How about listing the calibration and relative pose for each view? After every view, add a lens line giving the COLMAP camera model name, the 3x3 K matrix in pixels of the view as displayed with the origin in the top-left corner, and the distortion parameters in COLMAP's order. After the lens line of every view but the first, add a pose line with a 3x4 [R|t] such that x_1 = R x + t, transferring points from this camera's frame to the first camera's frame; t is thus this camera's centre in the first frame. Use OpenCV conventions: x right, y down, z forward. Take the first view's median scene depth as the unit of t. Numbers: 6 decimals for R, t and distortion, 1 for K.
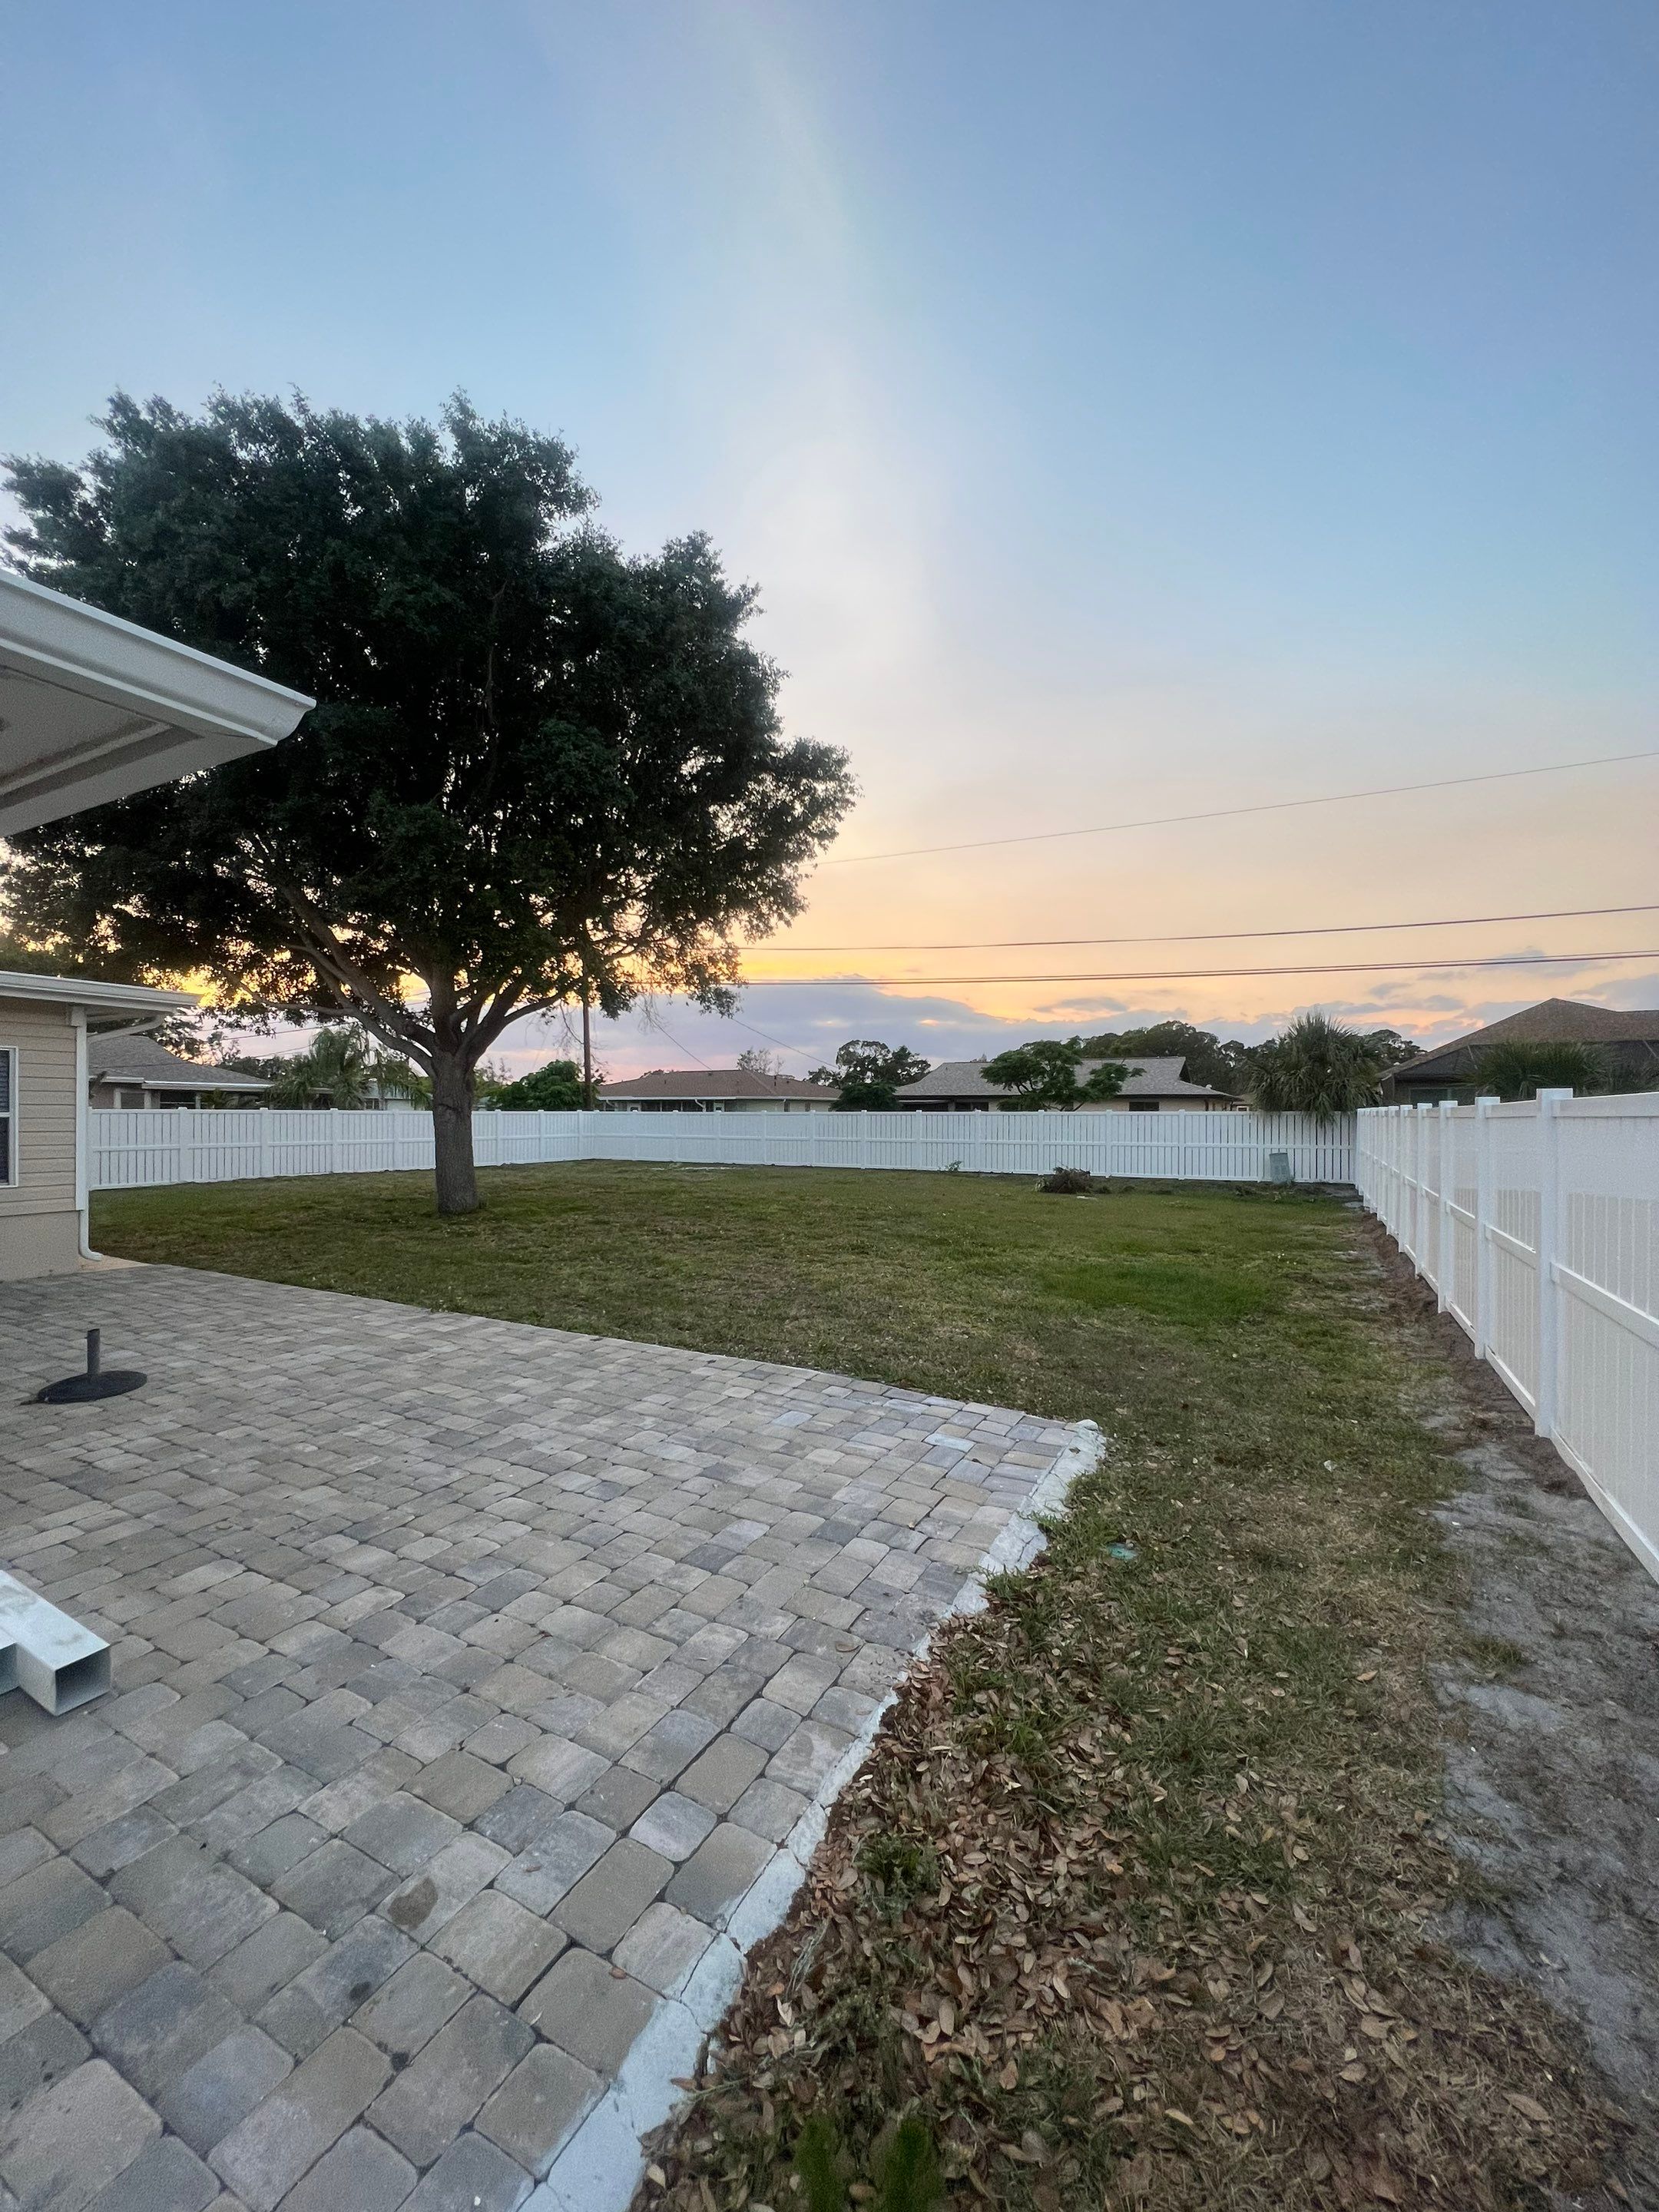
lens RADIAL K [[892.3, 0, 821.9], [0, 892.3, 1111.8], [0, 0, 1]] dist [-0.007289, 0.001283]
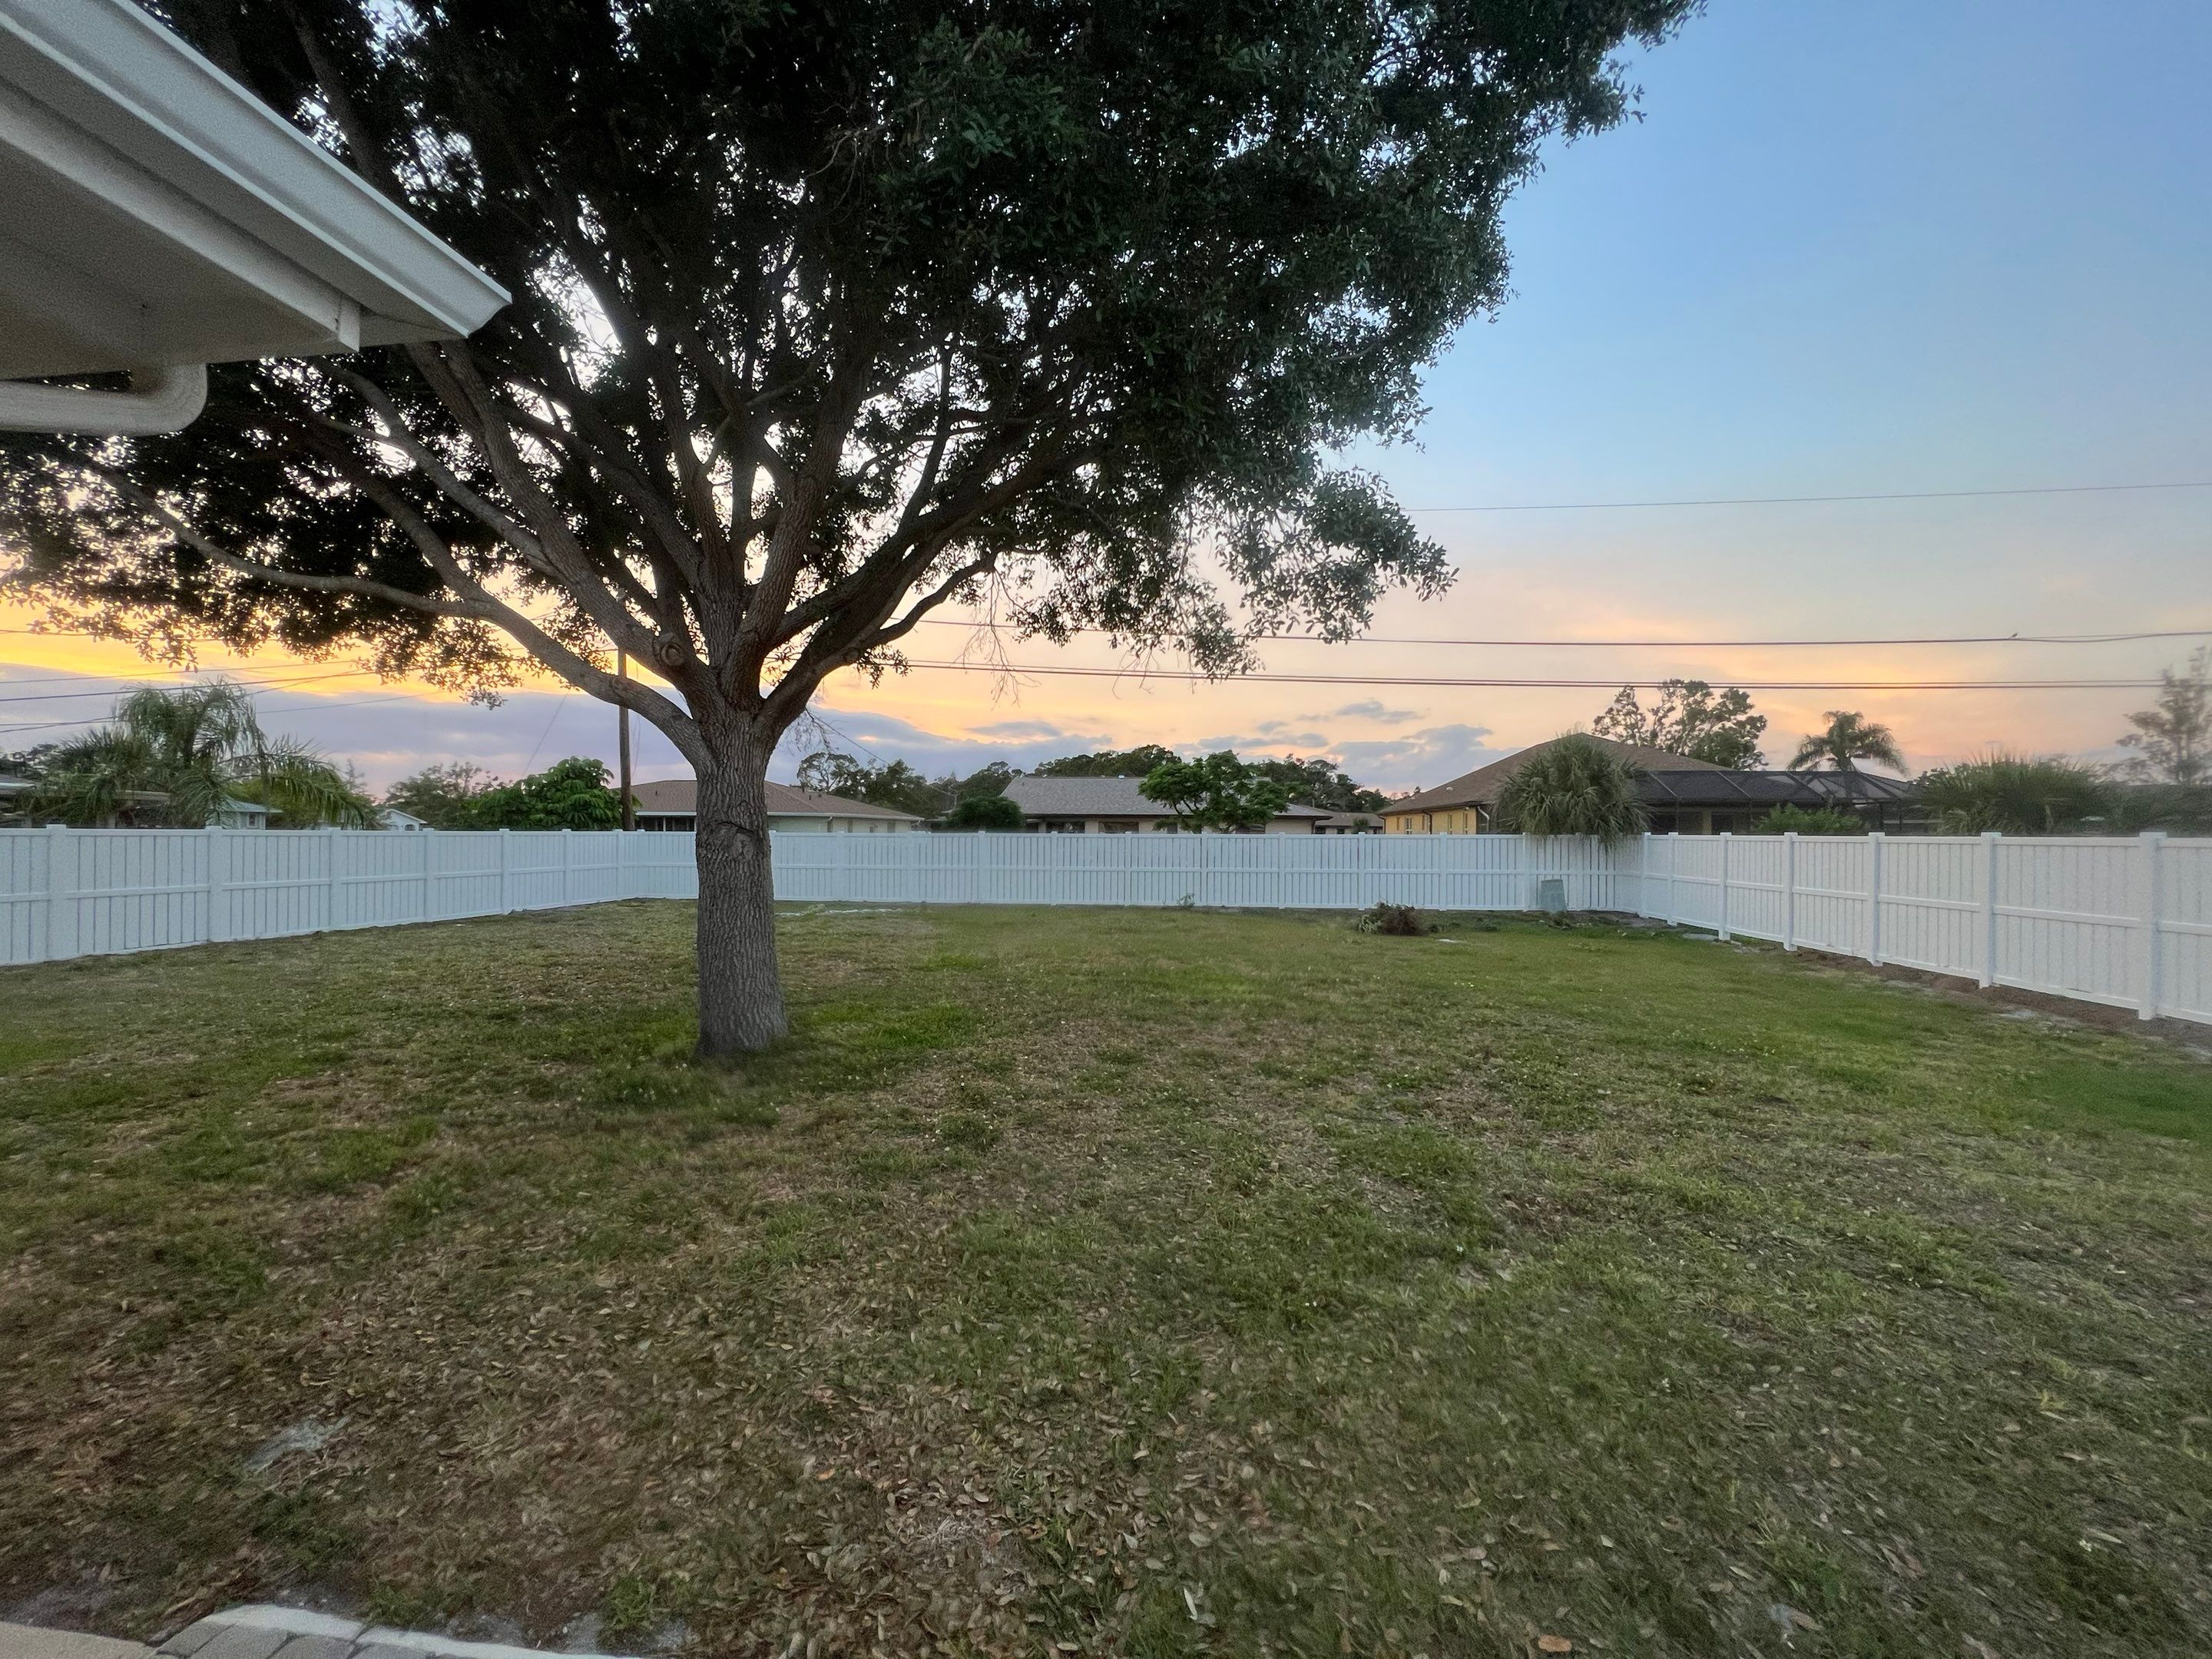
lens RADIAL K [[892.3, 0, 1108.1], [0, 892.3, 831.0], [0, 0, 1]] dist [-0.007289, 0.001283]
pose [[0.928789, 0.002850, 0.370598, -0.305789], [-0.003017, 0.999995, -0.000129, -0.003247], [-0.370596, -0.000998, 0.928794, 0.361896]]
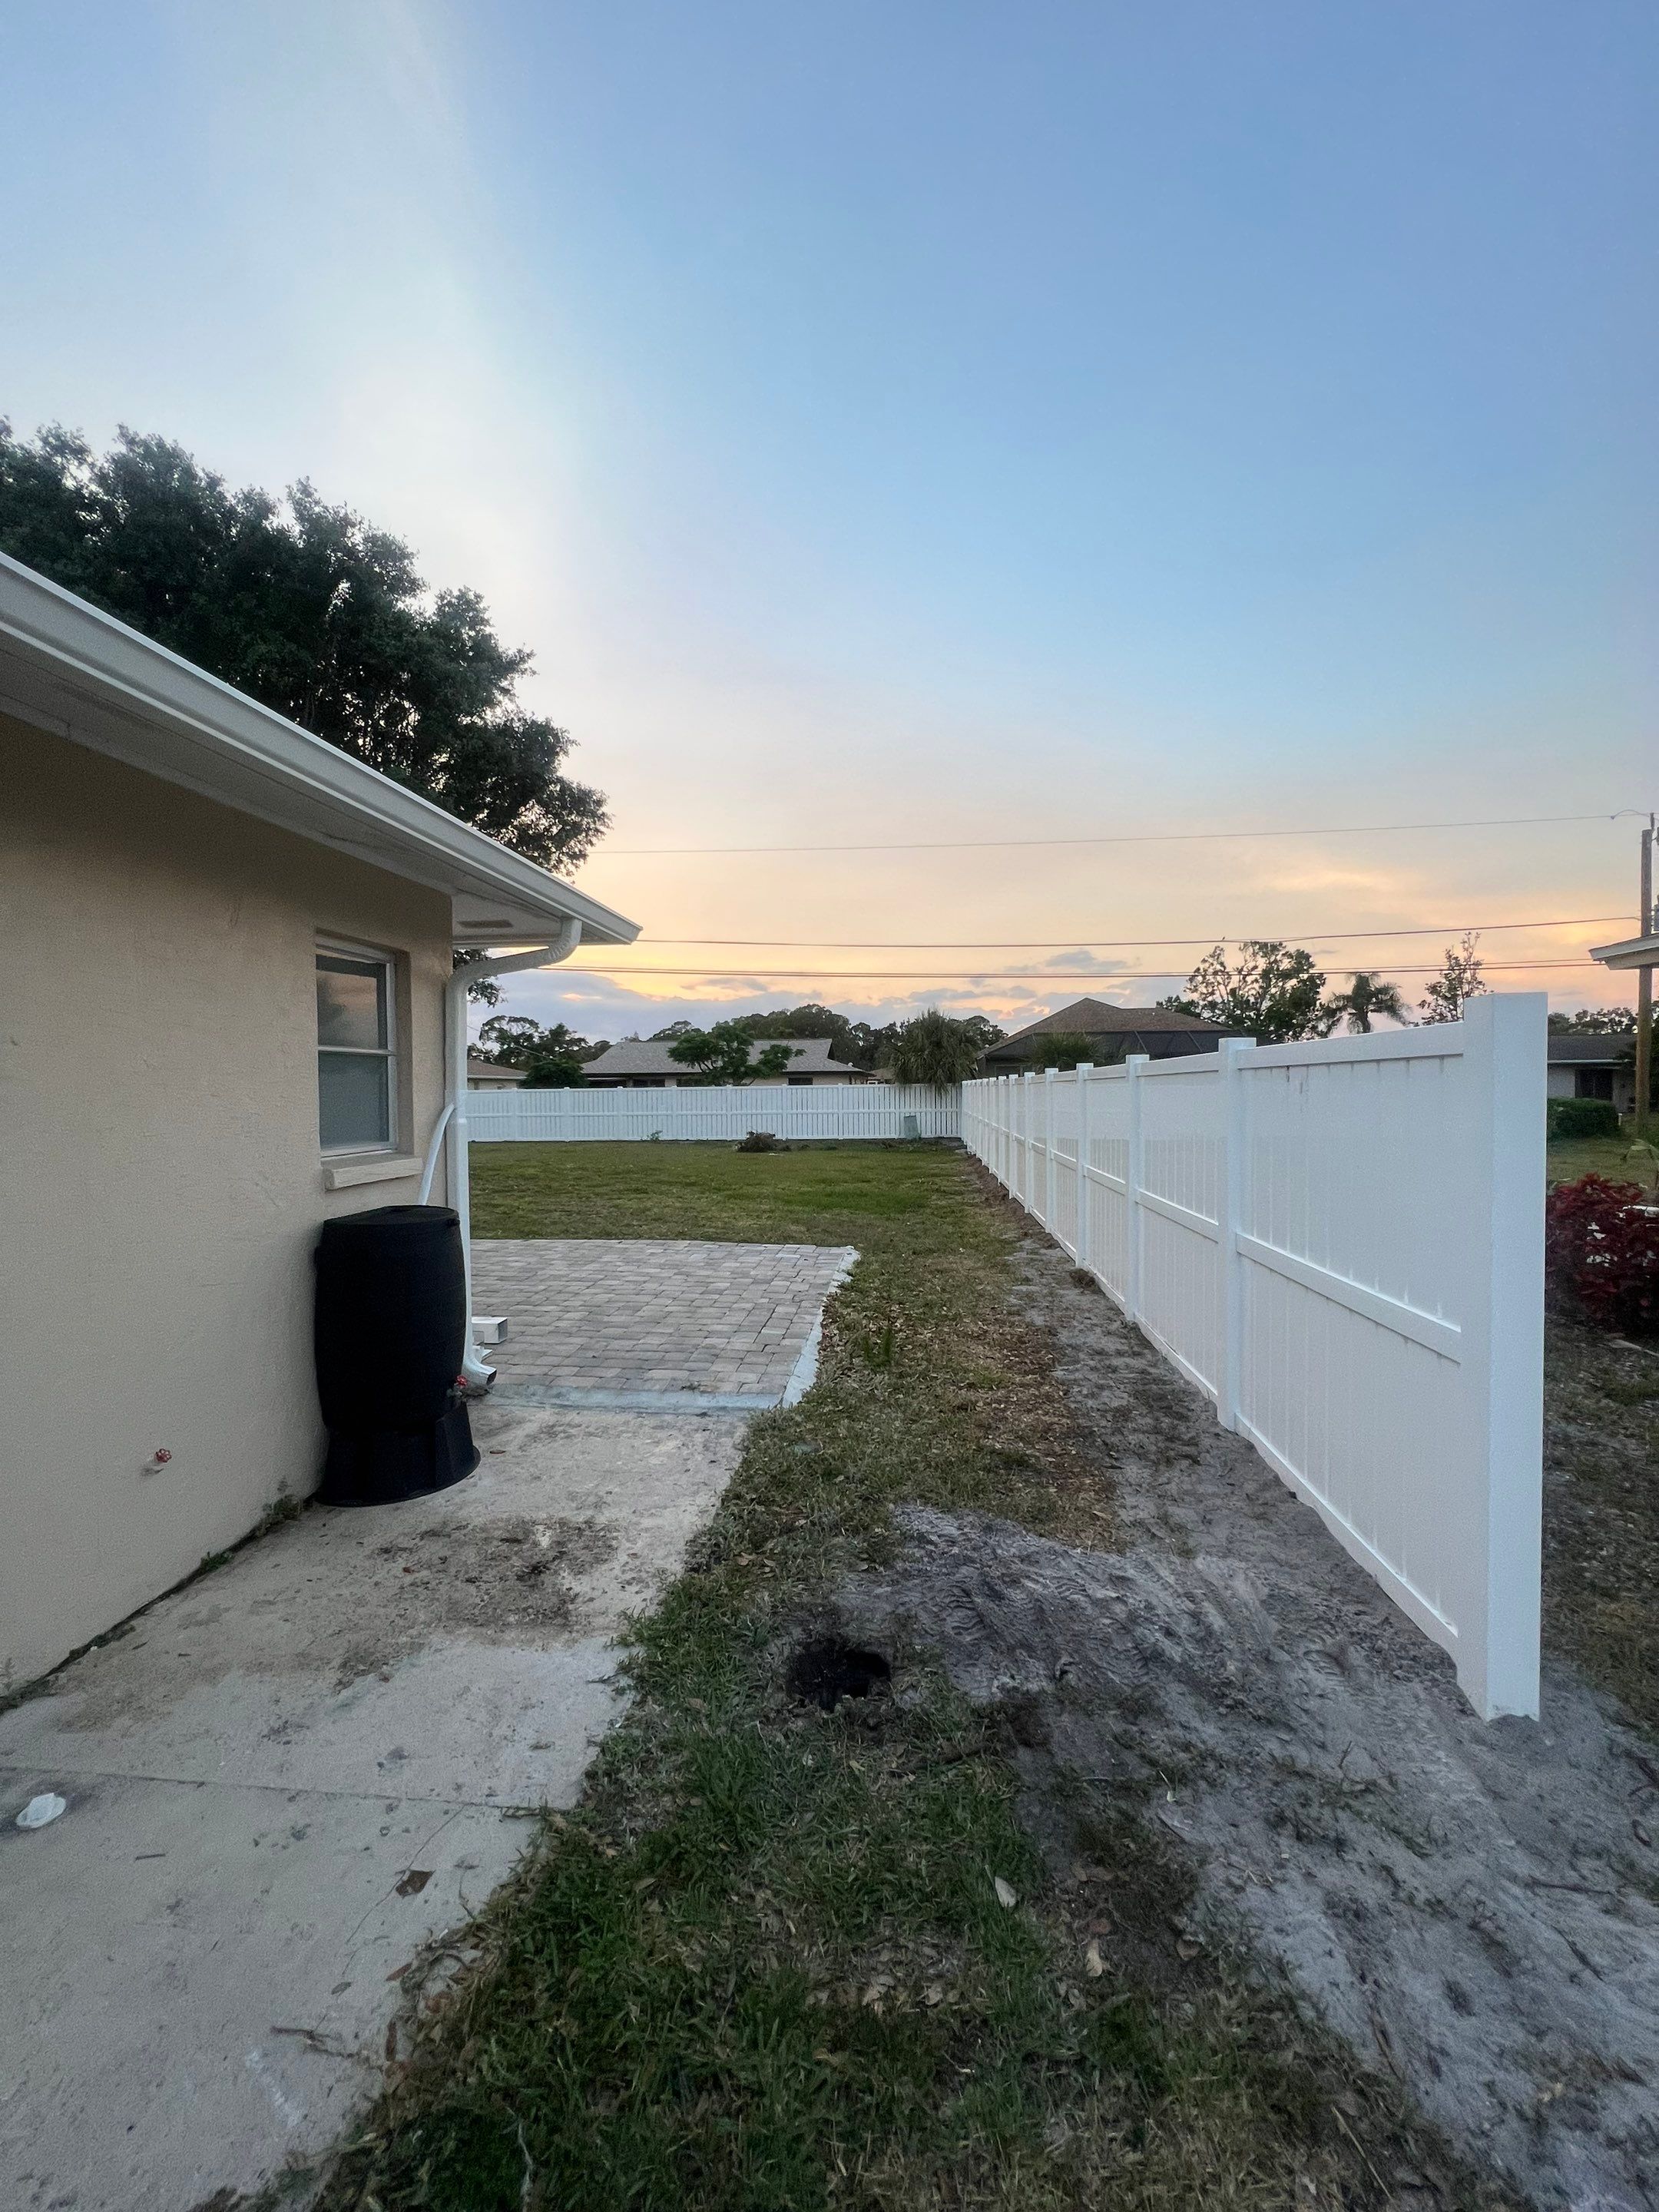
lens RADIAL K [[892.3, 0, 830.2], [0, 892.3, 1111.4], [0, 0, 1]] dist [-0.007289, 0.001283]
pose [[0.921312, -0.022694, 0.388162, -0.117843], [0.012906, 0.999530, 0.027804, 0.002481], [-0.388611, -0.020606, 0.921172, -0.182193]]
